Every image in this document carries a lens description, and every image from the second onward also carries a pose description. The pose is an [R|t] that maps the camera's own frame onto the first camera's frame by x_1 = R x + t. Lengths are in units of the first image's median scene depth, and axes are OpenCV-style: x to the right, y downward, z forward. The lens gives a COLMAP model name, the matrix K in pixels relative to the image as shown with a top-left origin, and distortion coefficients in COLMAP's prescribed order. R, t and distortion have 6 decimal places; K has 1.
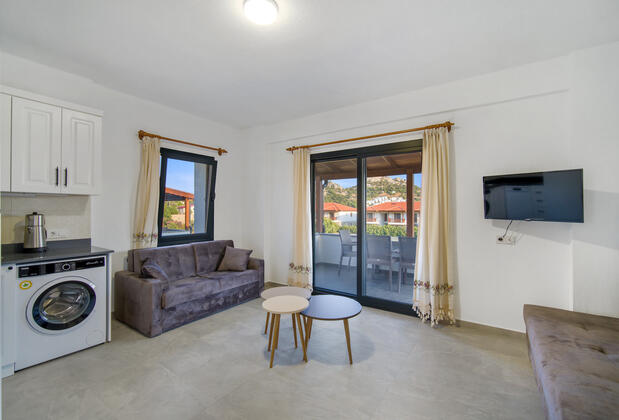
lens RADIAL K [[276.1, 0, 310.5], [0, 276.1, 206.8], [0, 0, 1]] dist [-0.002930, -0.000072]
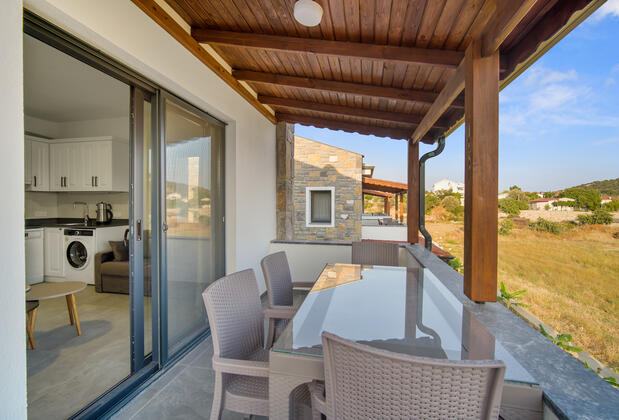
lens RADIAL K [[276.1, 0, 304.9], [0, 276.1, 205.5], [0, 0, 1]] dist [-0.002930, -0.000072]
pose [[0.356482, 0.006539, -0.934279, 1.283854], [0.006694, 0.999932, 0.009553, 0.036980], [0.934278, -0.009659, 0.356414, 1.750663]]
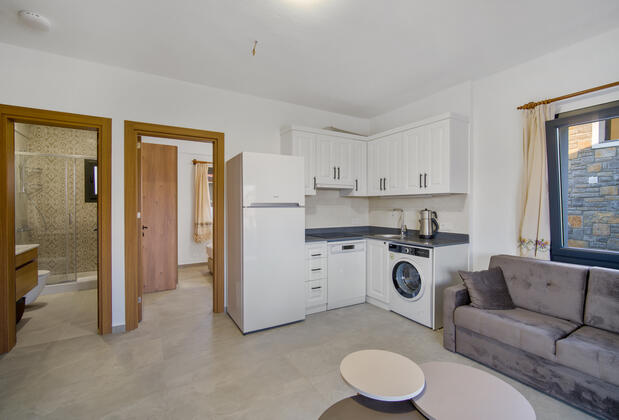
lens RADIAL K [[276.1, 0, 308.6], [0, 276.1, 207.2], [0, 0, 1]] dist [-0.002930, -0.000072]
pose [[-0.430921, 0.002698, -0.902386, 0.501493], [0.010237, 0.999946, -0.001898, 0.010060], [0.902332, -0.010055, -0.430925, 1.159785]]
